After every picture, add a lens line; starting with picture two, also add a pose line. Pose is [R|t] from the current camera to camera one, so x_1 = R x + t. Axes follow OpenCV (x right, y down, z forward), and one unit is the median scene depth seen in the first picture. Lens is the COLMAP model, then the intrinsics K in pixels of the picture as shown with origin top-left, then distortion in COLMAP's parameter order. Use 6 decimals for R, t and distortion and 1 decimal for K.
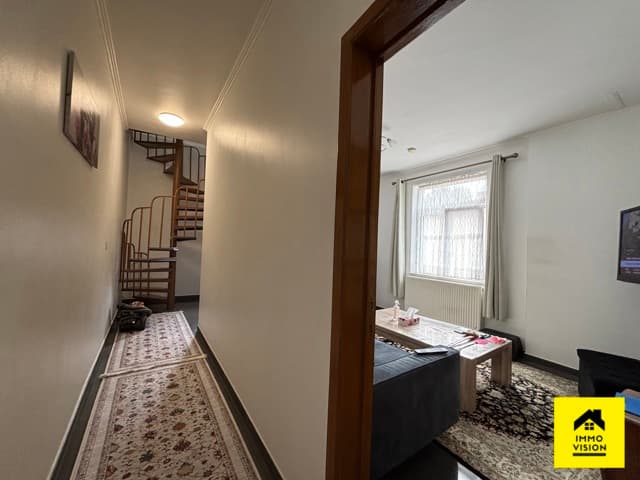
lens RADIAL K [[258.6, 0, 322.5], [0, 258.6, 238.3], [0, 0, 1]] dist [0.002193, 0.000897]
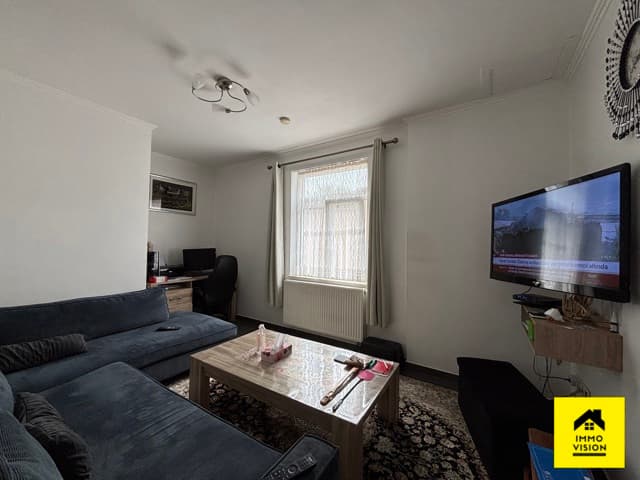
lens RADIAL K [[258.6, 0, 319.7], [0, 258.6, 240.9], [0, 0, 1]] dist [0.002193, 0.000897]
pose [[0.920839, -0.020457, 0.389407, 0.143141], [0.010058, 0.999537, 0.028725, -0.003731], [-0.389814, -0.022534, 0.920618, 0.259508]]
